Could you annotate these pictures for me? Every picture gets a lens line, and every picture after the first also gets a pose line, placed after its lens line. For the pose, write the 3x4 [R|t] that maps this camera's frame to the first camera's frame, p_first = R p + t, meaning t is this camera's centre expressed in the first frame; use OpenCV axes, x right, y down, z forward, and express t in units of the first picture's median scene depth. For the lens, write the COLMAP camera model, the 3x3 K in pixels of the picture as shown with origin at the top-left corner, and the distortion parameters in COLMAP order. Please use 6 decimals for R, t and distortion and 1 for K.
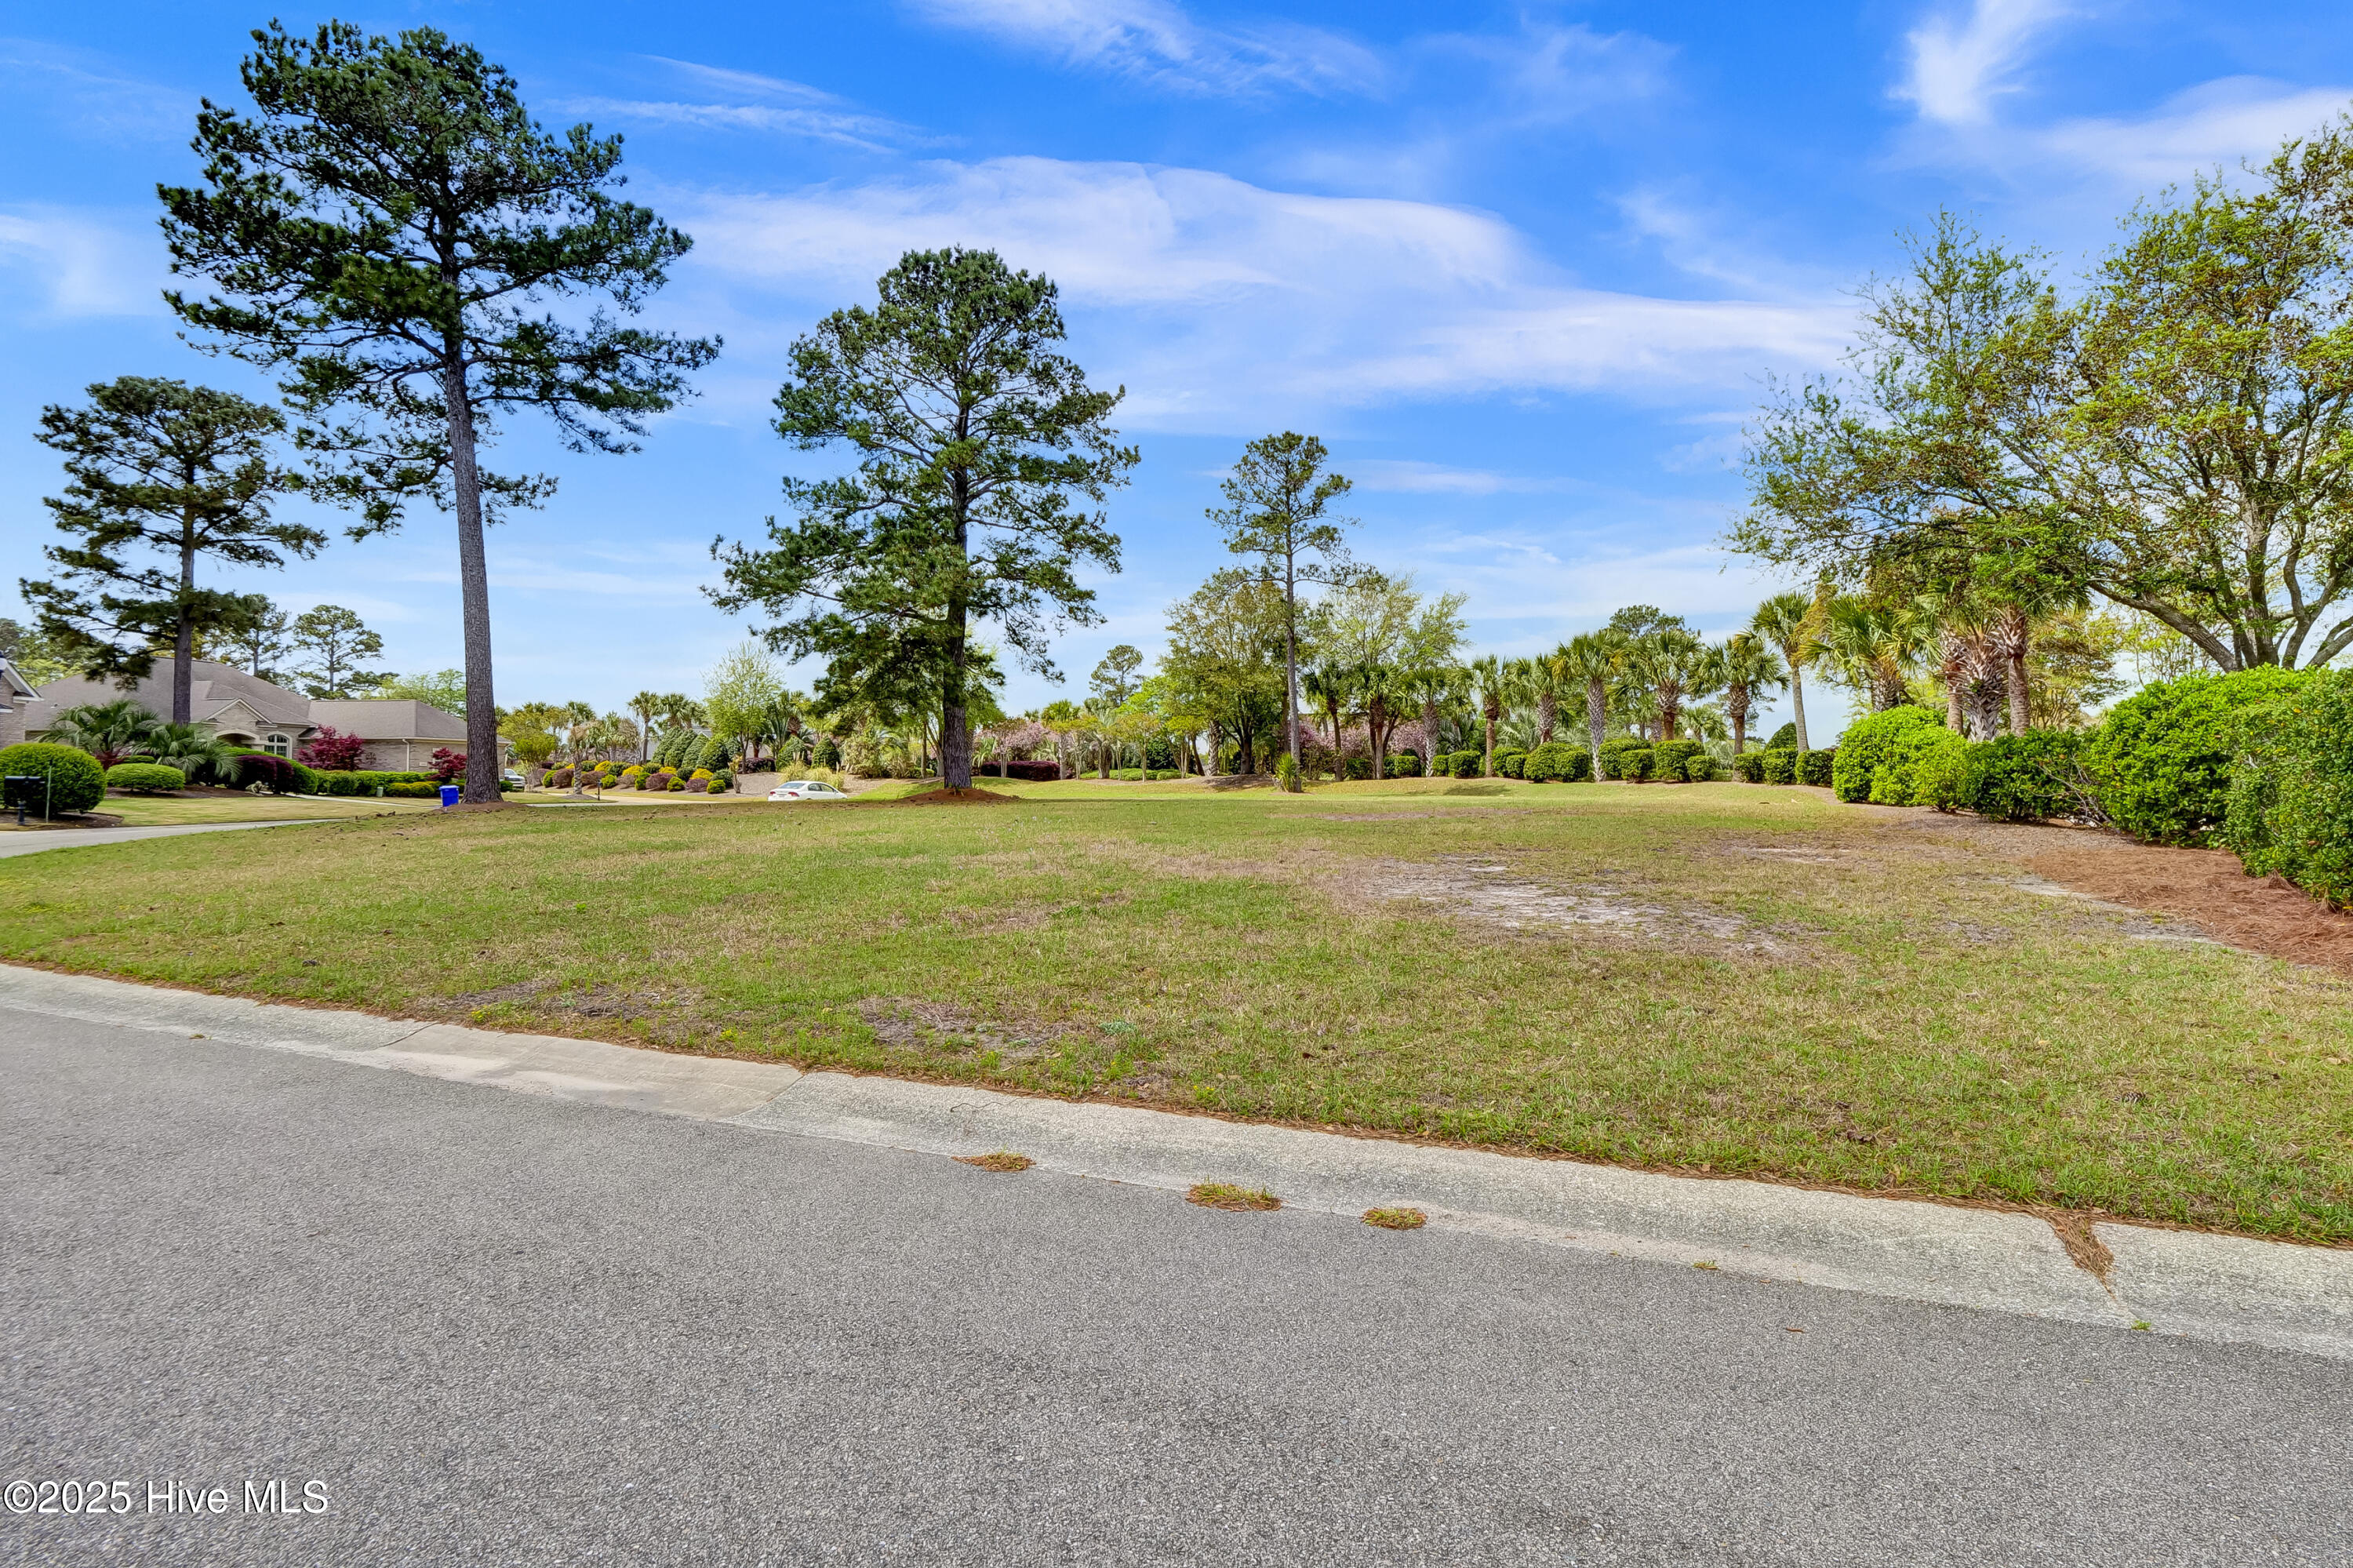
lens RADIAL K [[1153.4, 0, 1176.3], [0, 1153.4, 781.3], [0, 0, 1]] dist [-0.002248, -0.000206]
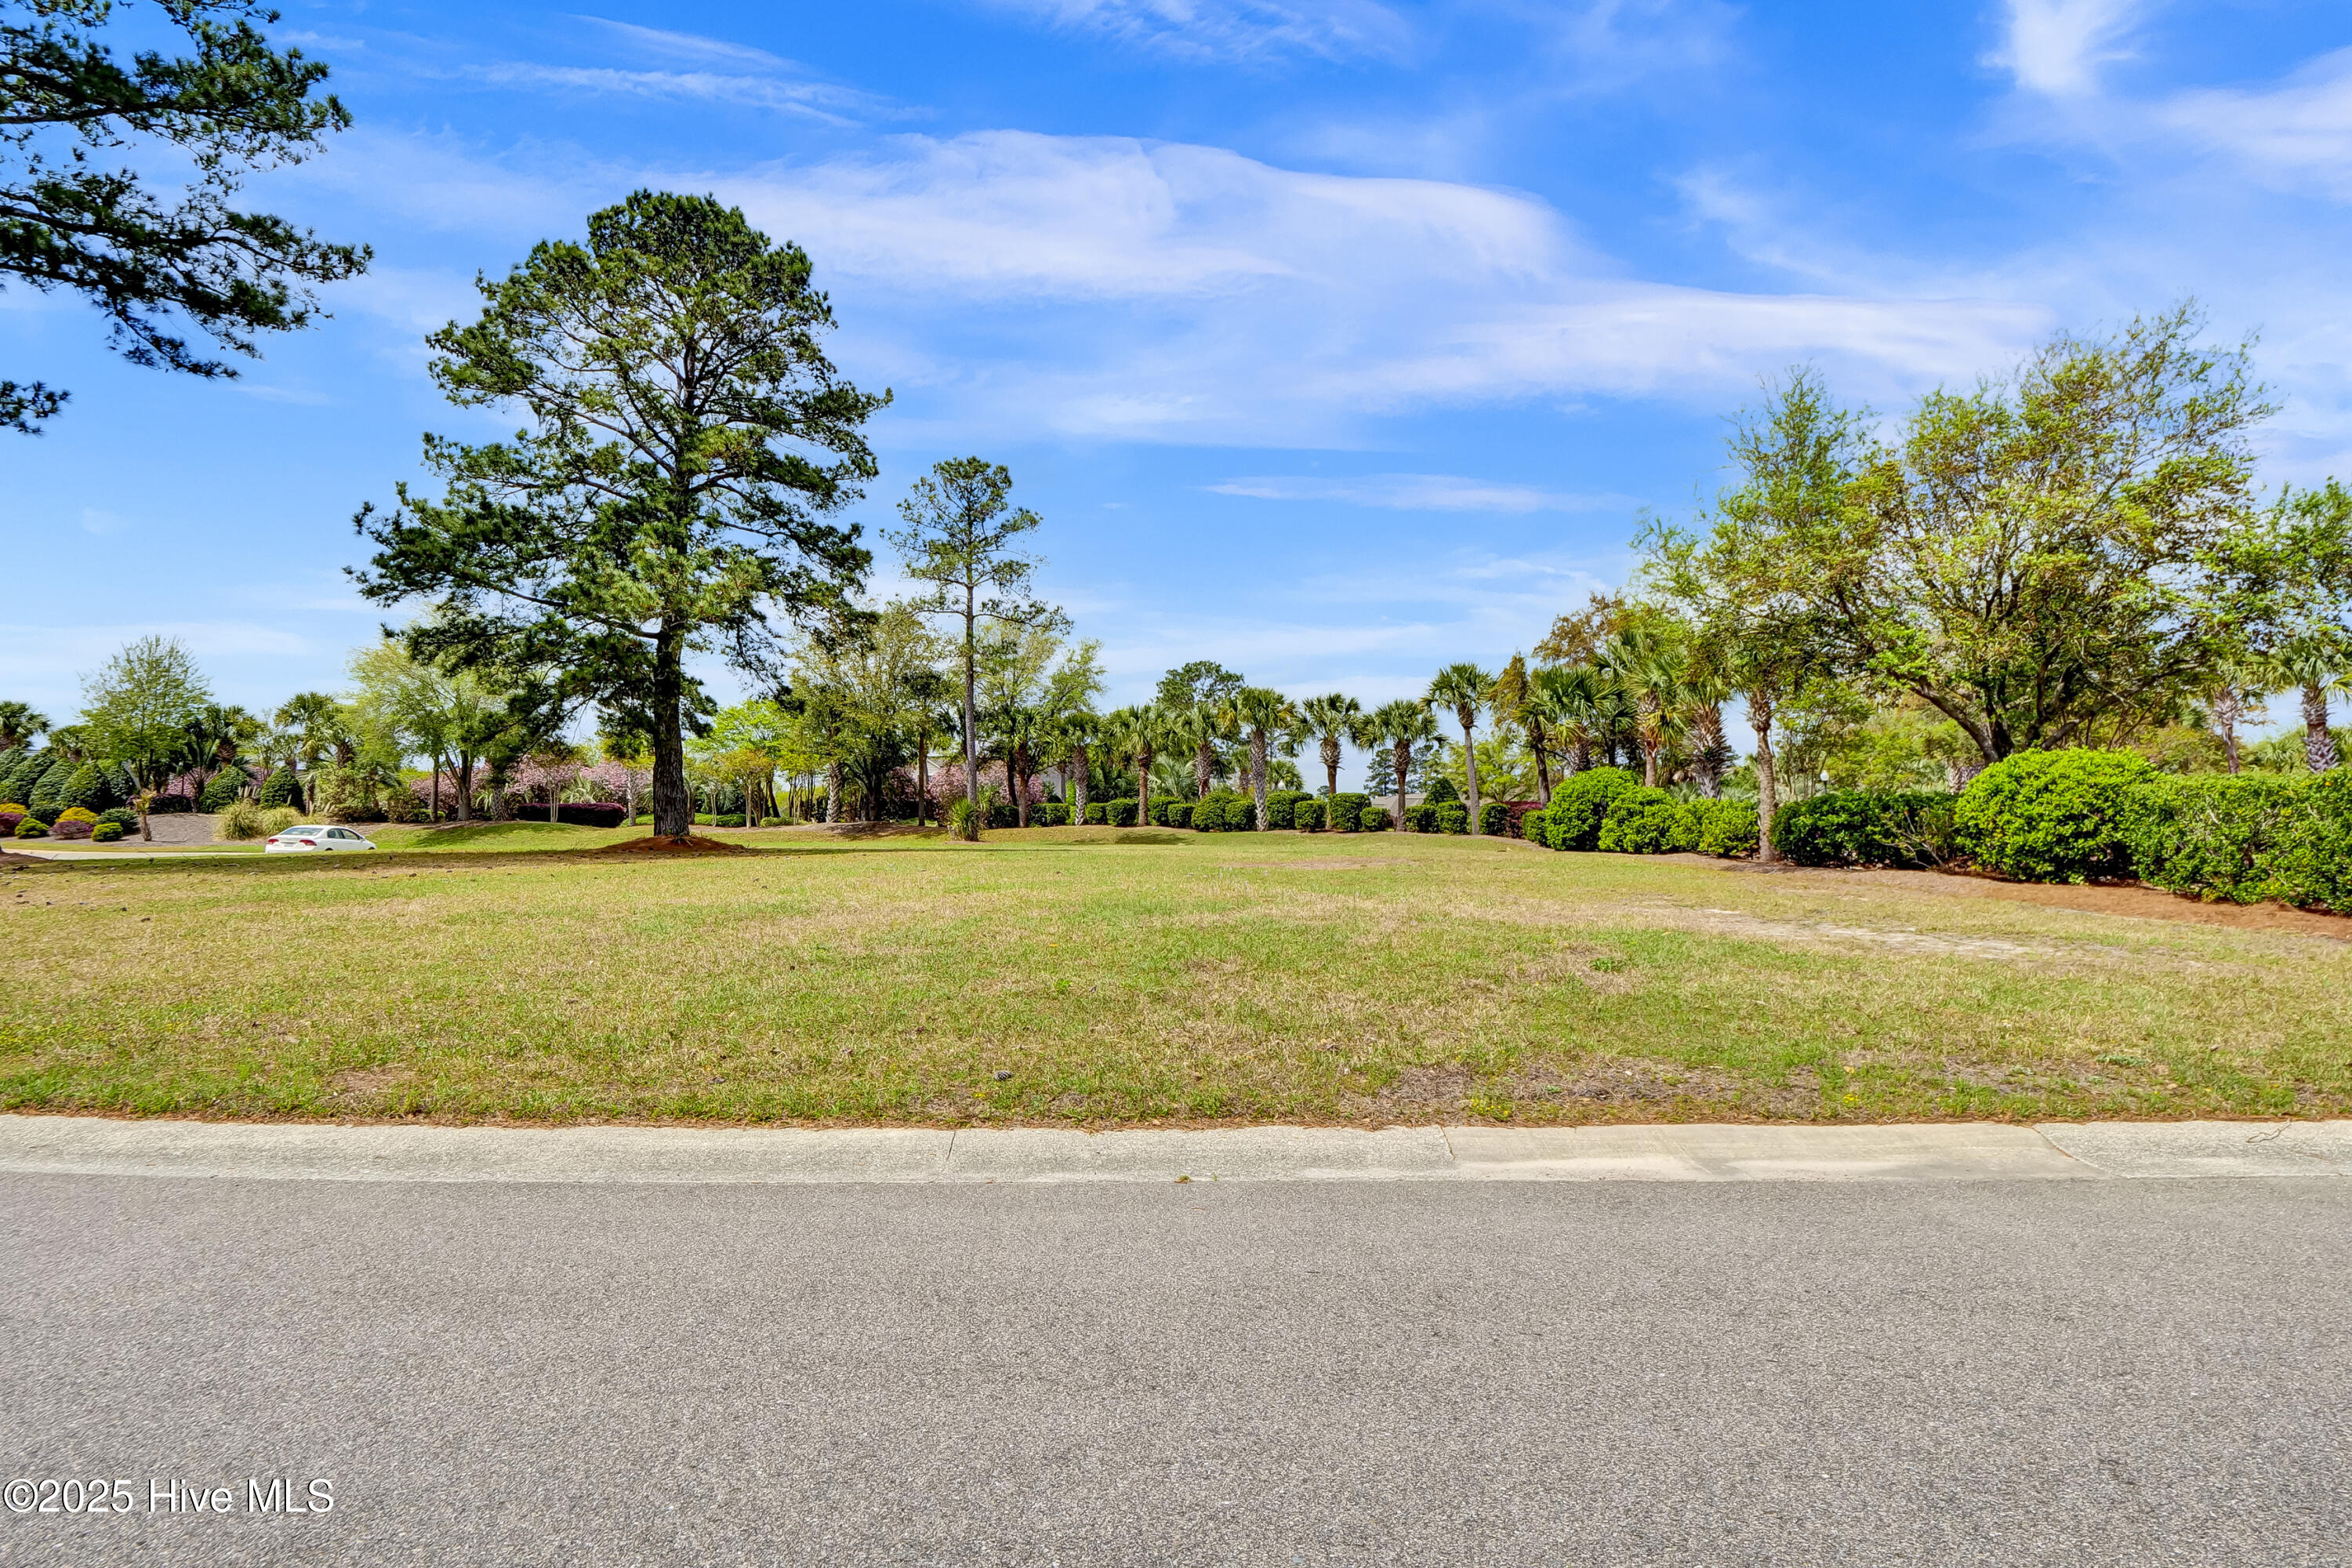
lens RADIAL K [[1212.2, 0, 1175.8], [0, 1212.2, 790.0], [0, 0, 1]] dist [0.000082, -0.000236]
pose [[0.911851, 0.017657, 0.410141, -0.154497], [-0.004548, 0.999448, -0.032916, 0.000099], [-0.410496, 0.028149, 0.911428, 0.037924]]
